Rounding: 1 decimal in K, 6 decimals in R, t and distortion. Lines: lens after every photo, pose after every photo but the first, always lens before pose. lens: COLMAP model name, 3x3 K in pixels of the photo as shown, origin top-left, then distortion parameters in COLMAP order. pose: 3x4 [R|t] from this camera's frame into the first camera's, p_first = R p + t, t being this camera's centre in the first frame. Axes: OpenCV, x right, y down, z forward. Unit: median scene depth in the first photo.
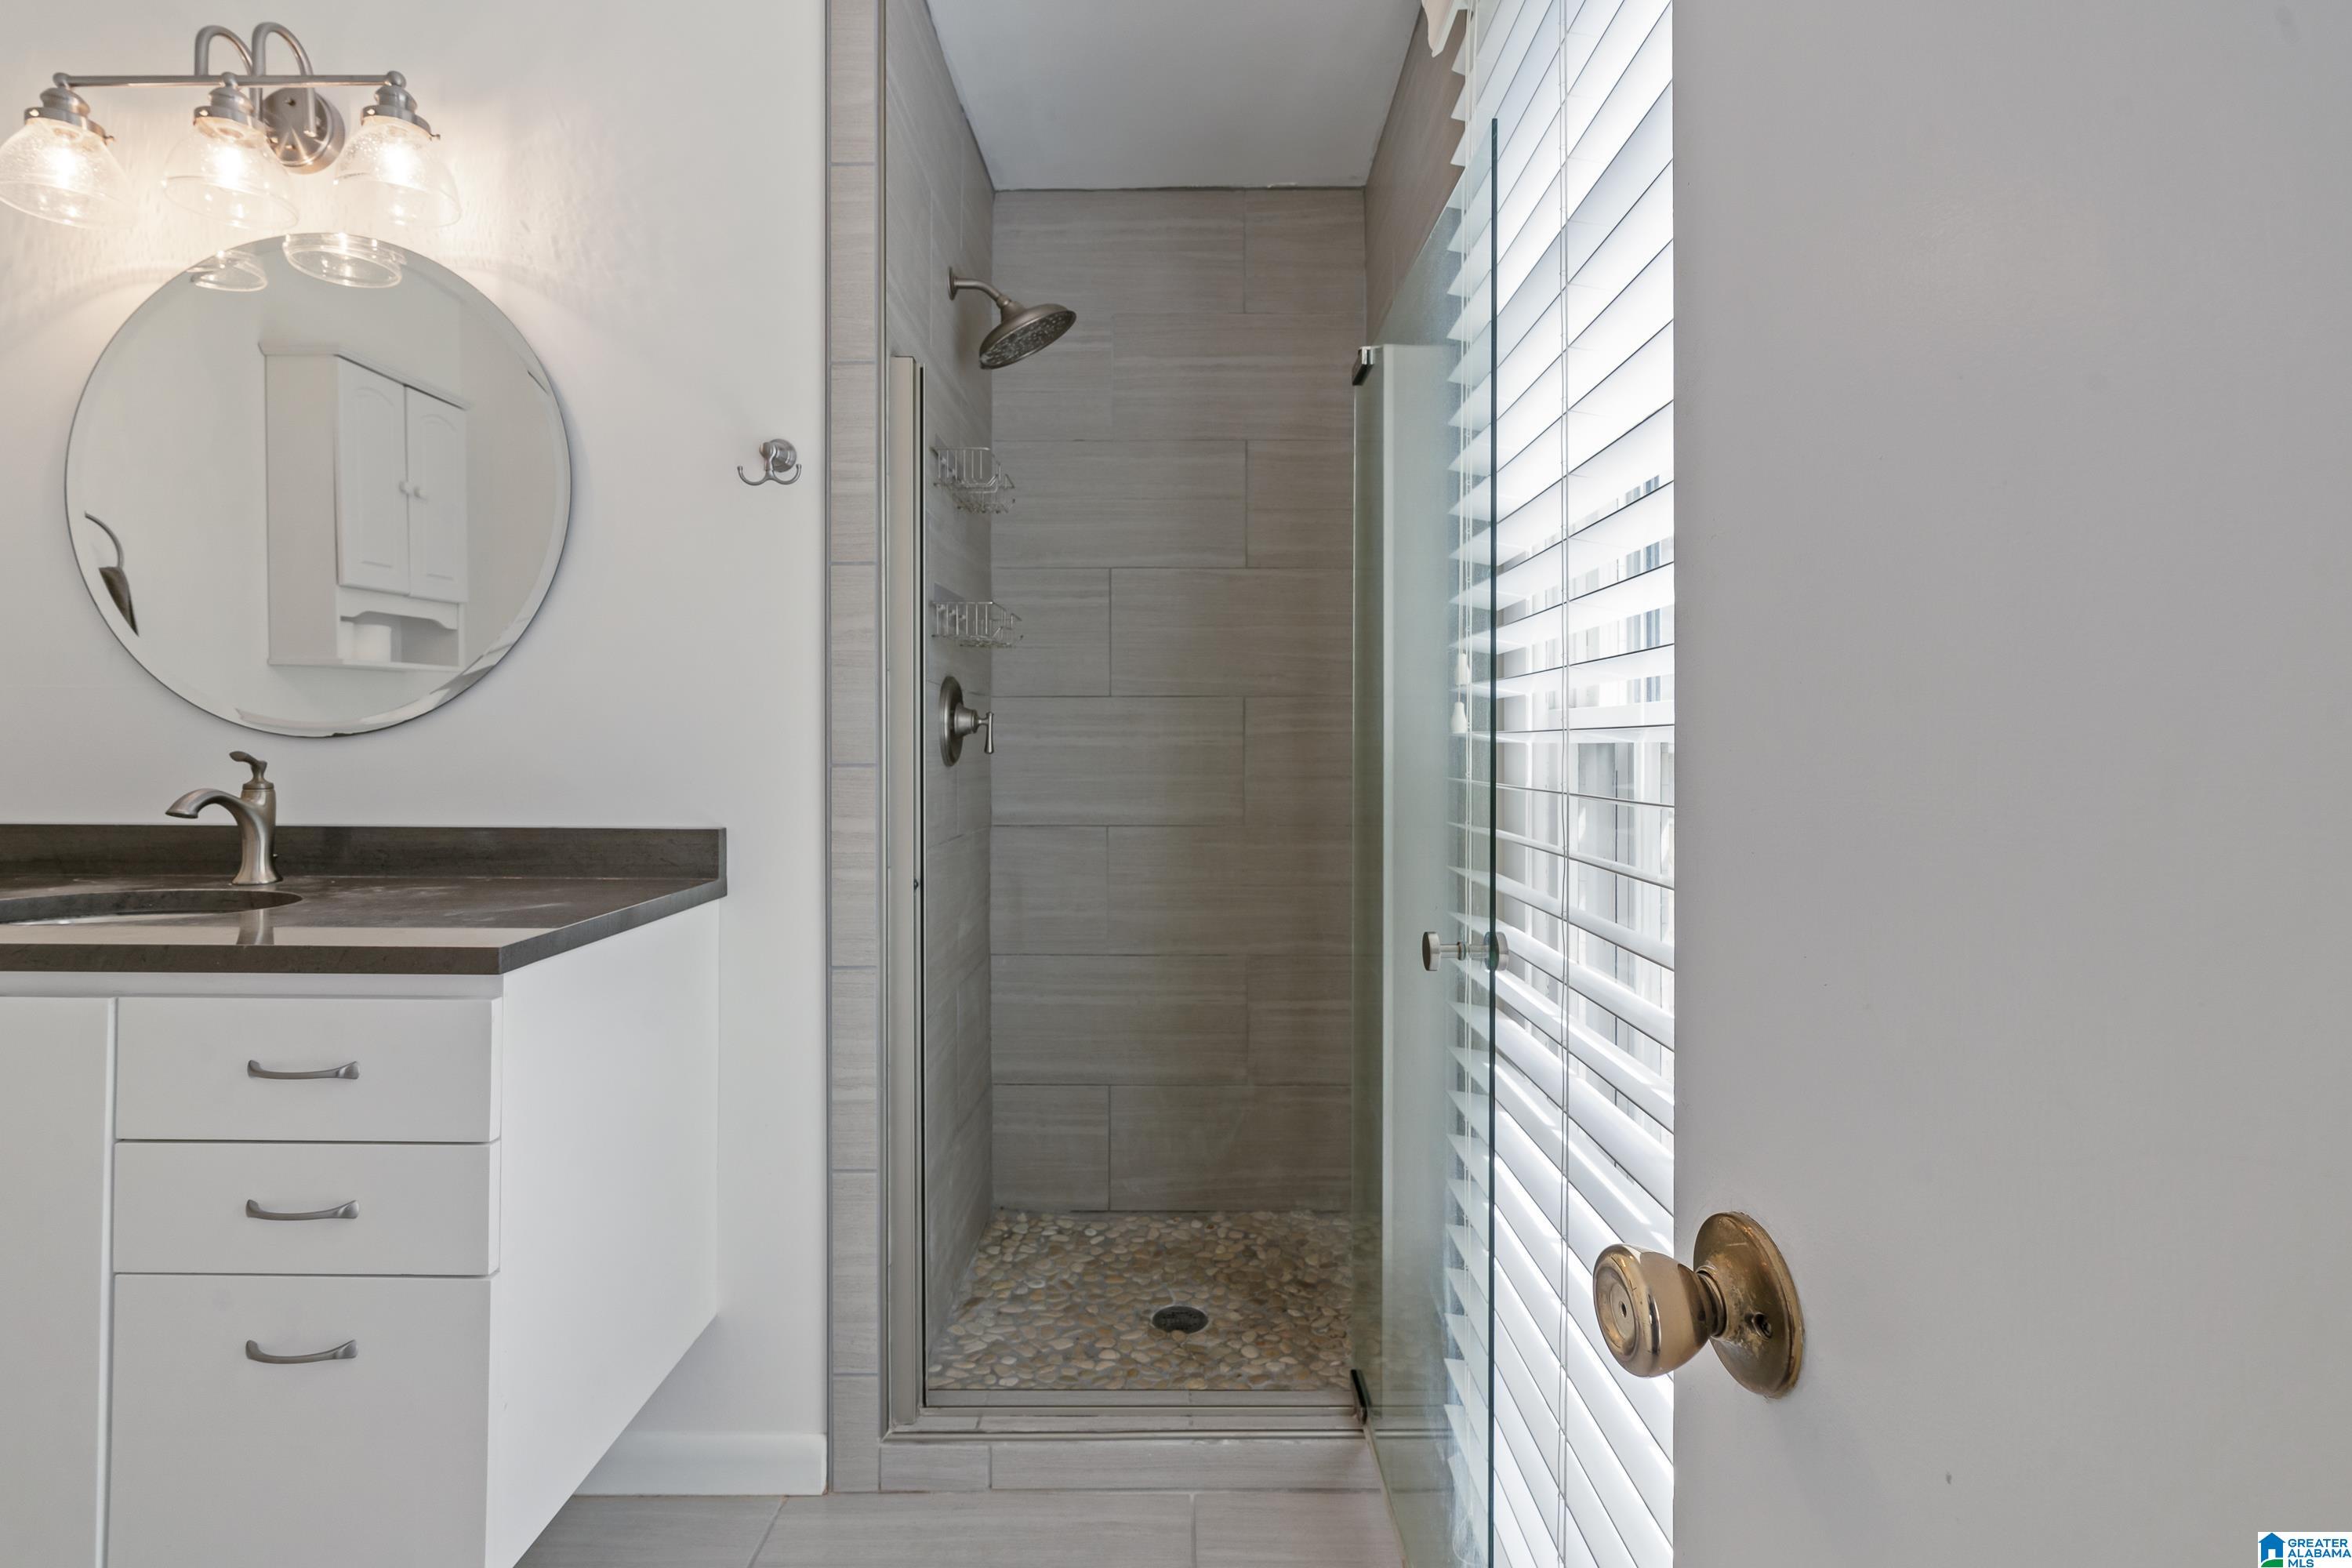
lens RADIAL K [[1105.8, 0, 1167.8], [0, 1105.8, 752.9], [0, 0, 1]] dist [-0.001710, -0.000430]
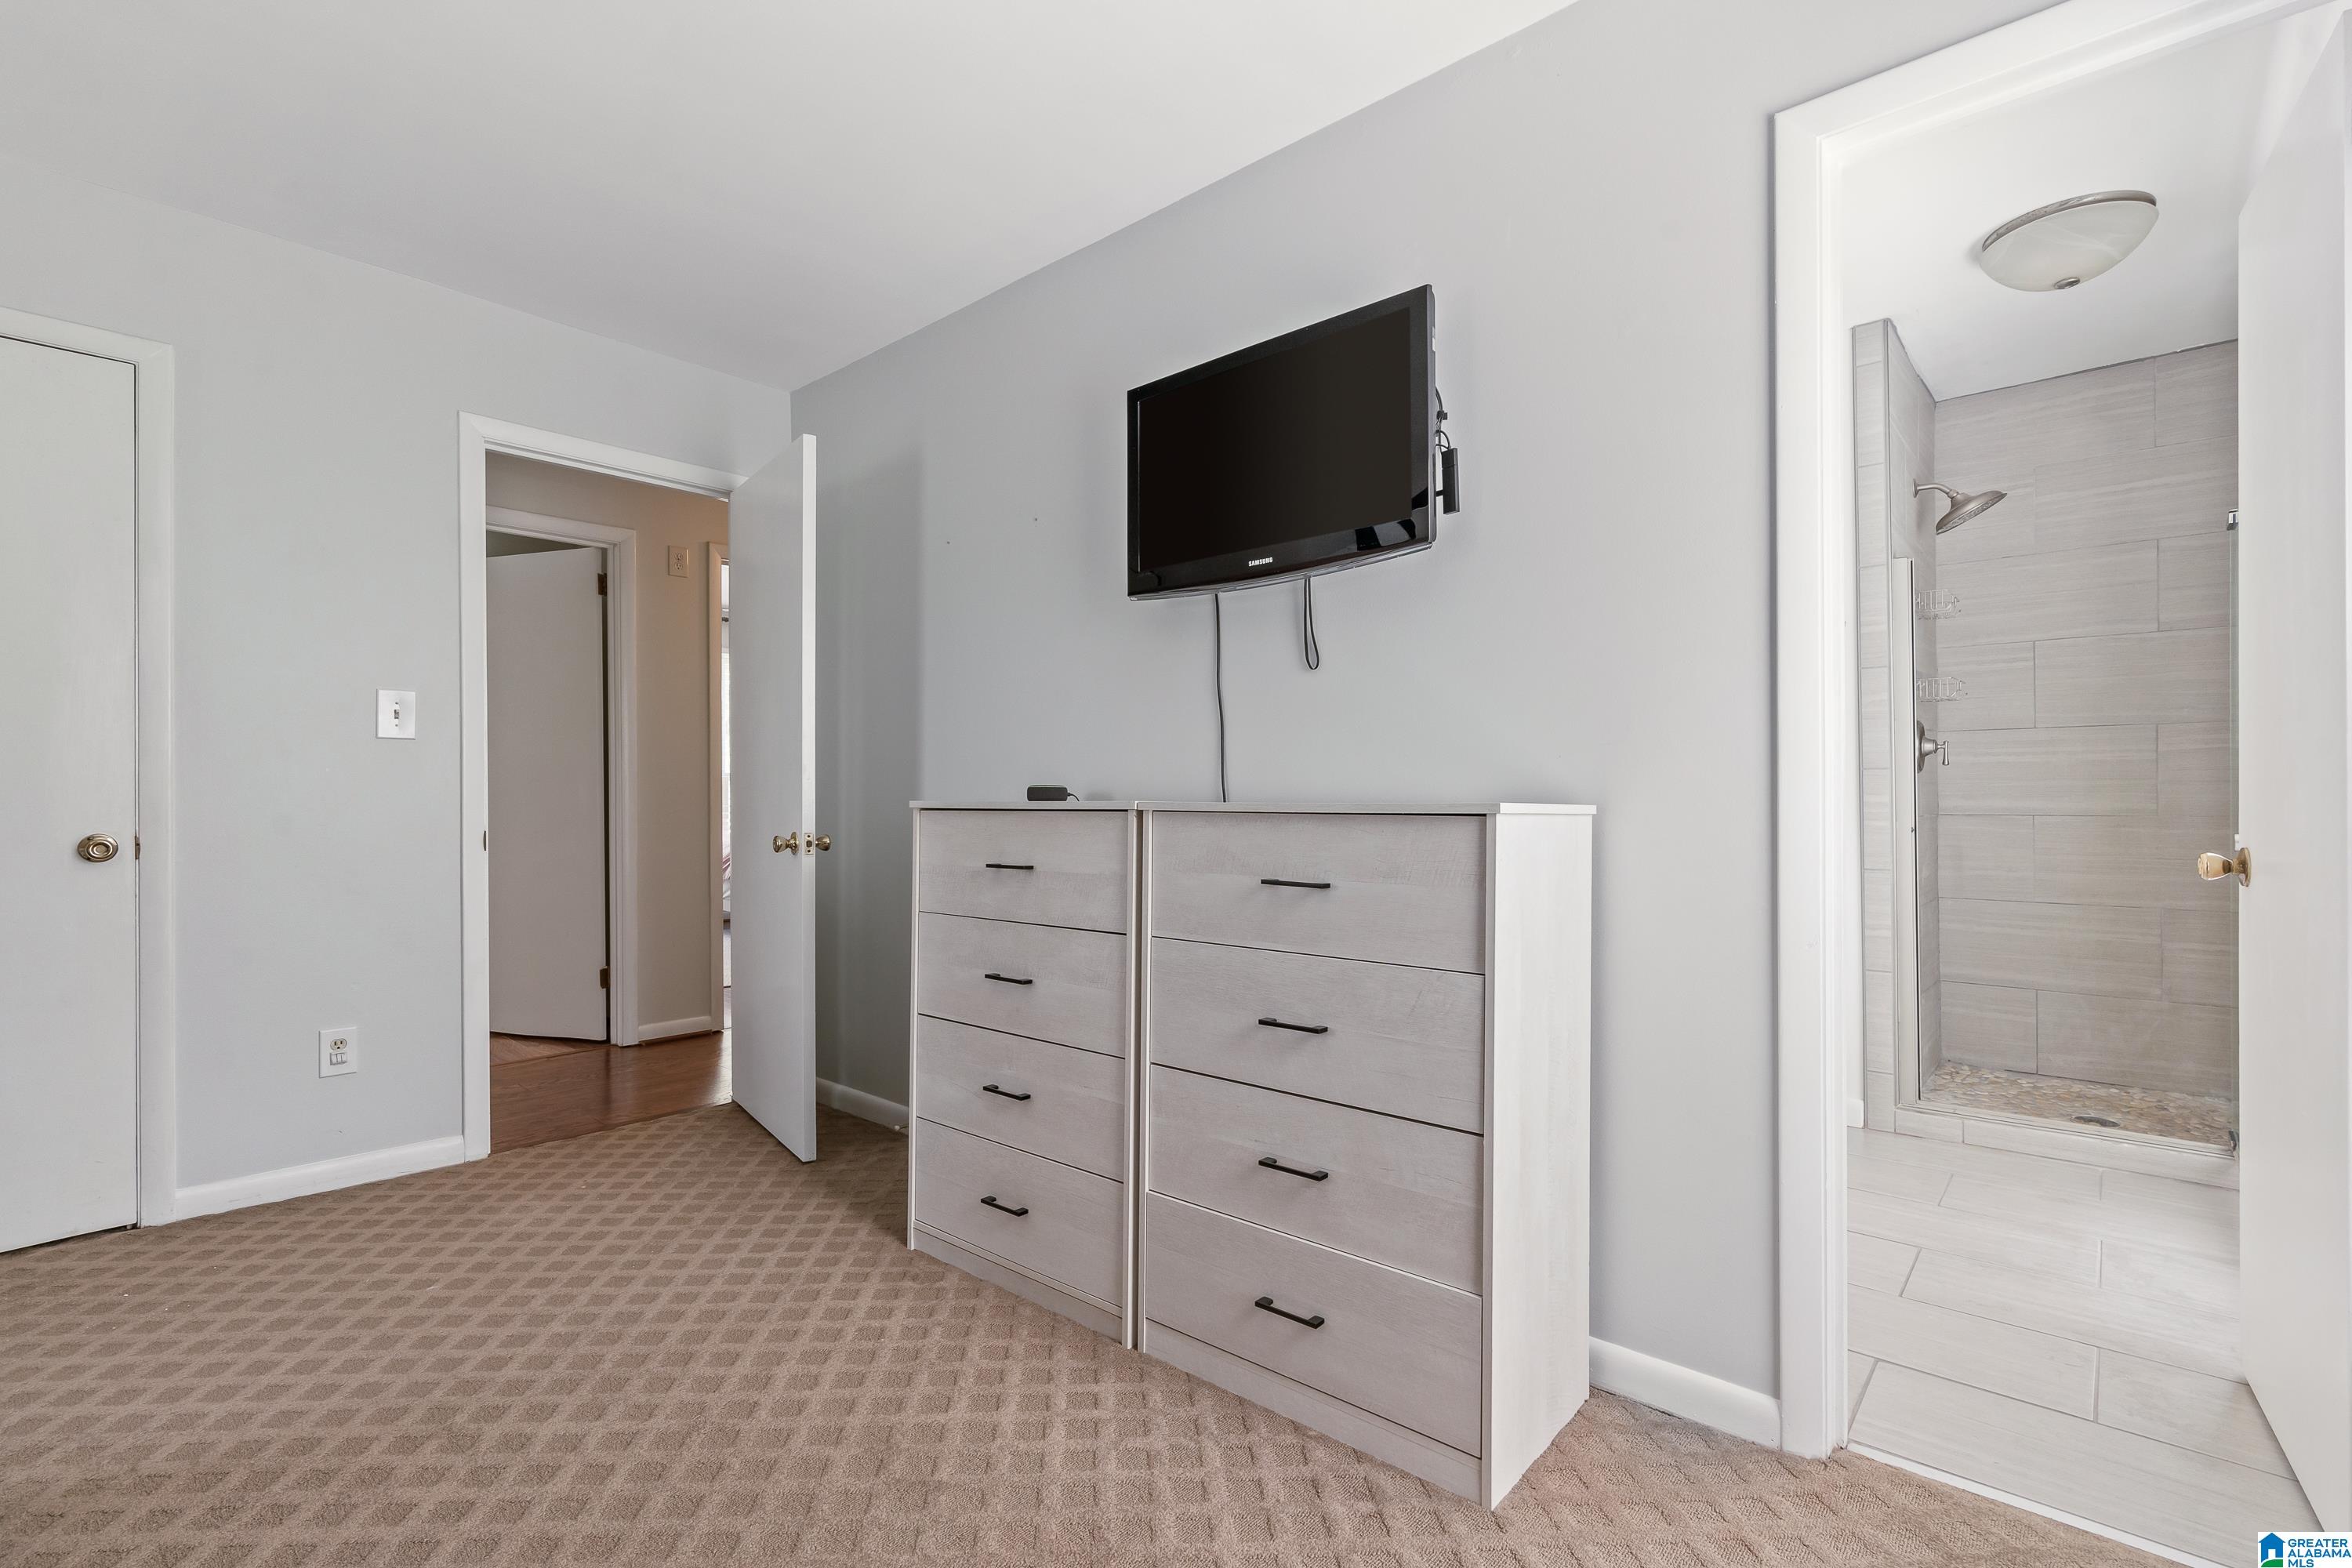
lens RADIAL K [[1071.0, 0, 1175.7], [0, 1071.0, 785.8], [0, 0, 1]] dist [-0.004763, -0.000093]
pose [[0.752939, -0.006983, -0.658053, 0.022015], [0.001612, 0.999960, -0.008766, 0.037479], [0.658088, 0.005539, 0.752920, -0.845308]]
